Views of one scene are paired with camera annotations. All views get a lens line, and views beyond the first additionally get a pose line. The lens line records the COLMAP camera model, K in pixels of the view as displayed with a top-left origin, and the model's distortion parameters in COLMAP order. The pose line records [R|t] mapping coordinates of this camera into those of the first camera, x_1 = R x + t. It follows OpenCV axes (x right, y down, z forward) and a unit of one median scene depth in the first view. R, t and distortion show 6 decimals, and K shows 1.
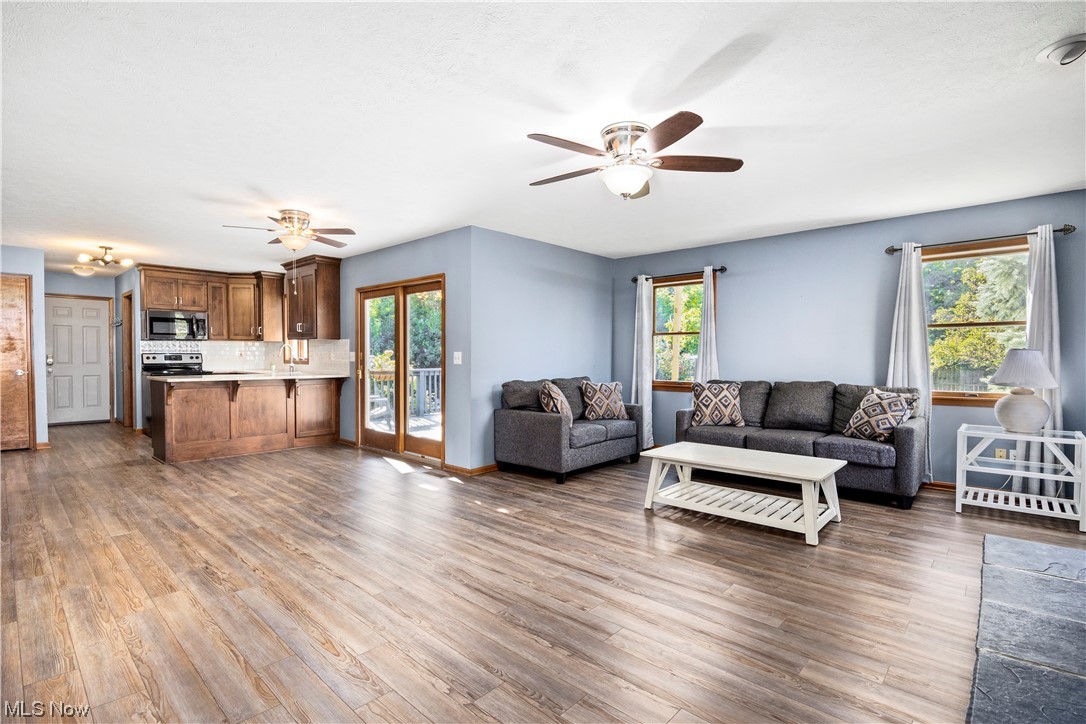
lens RADIAL K [[509.5, 0, 545.5], [0, 509.5, 364.9], [0, 0, 1]] dist [-0.019291, 0.000433]
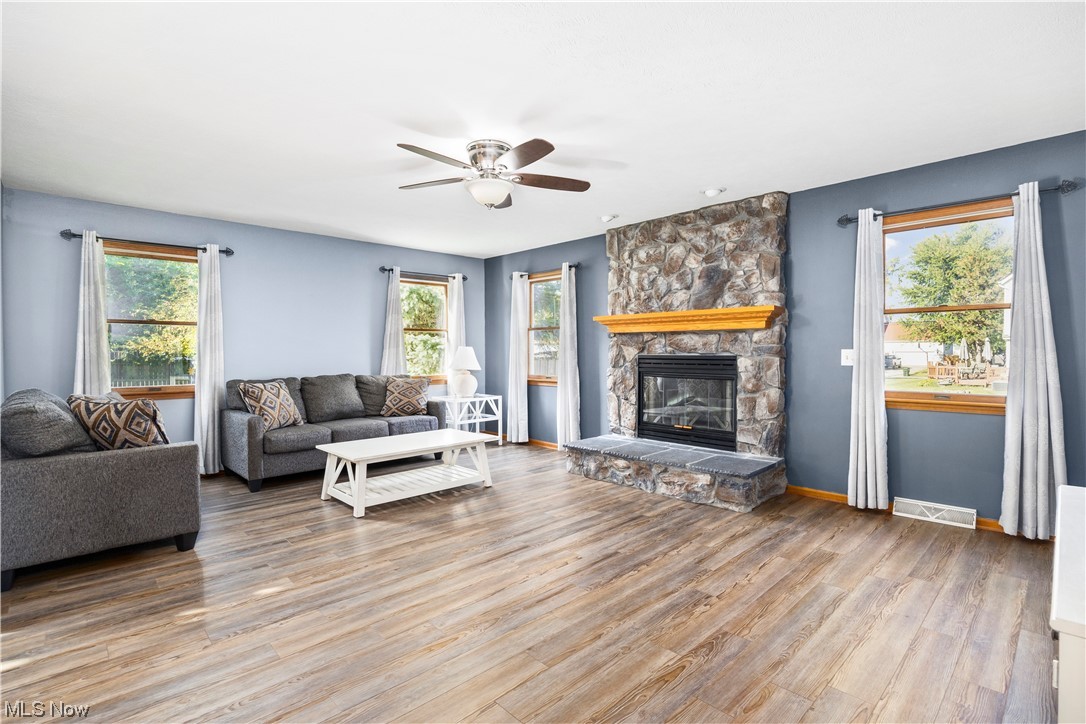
lens RADIAL K [[509.5, 0, 542.1], [0, 509.5, 356.6], [0, 0, 1]] dist [-0.019291, 0.000433]
pose [[0.068169, -0.010634, 0.997617, -0.716459], [0.022596, 0.999703, 0.009112, -0.009723], [-0.997418, 0.021921, 0.068389, 0.624071]]
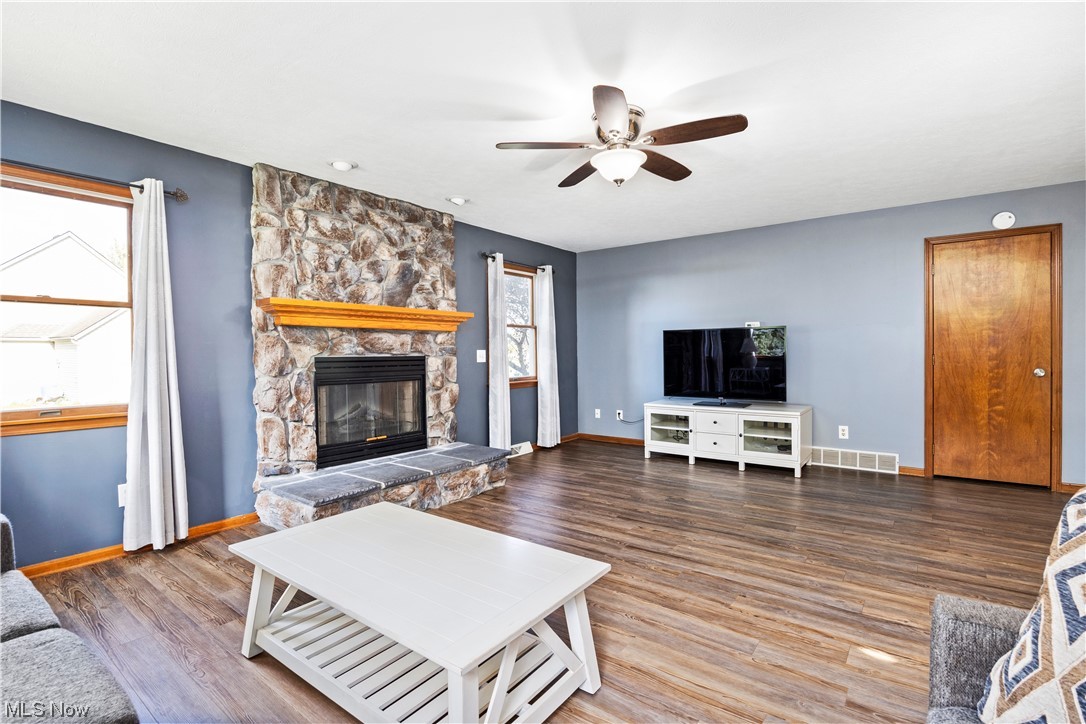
lens RADIAL K [[509.5, 0, 544.5], [0, 509.5, 357.1], [0, 0, 1]] dist [-0.019291, 0.000433]
pose [[-0.995618, 0.006803, -0.093270, 0.293911], [0.004072, 0.999558, 0.029441, -0.022650], [0.093429, 0.028932, -0.995205, 1.486516]]
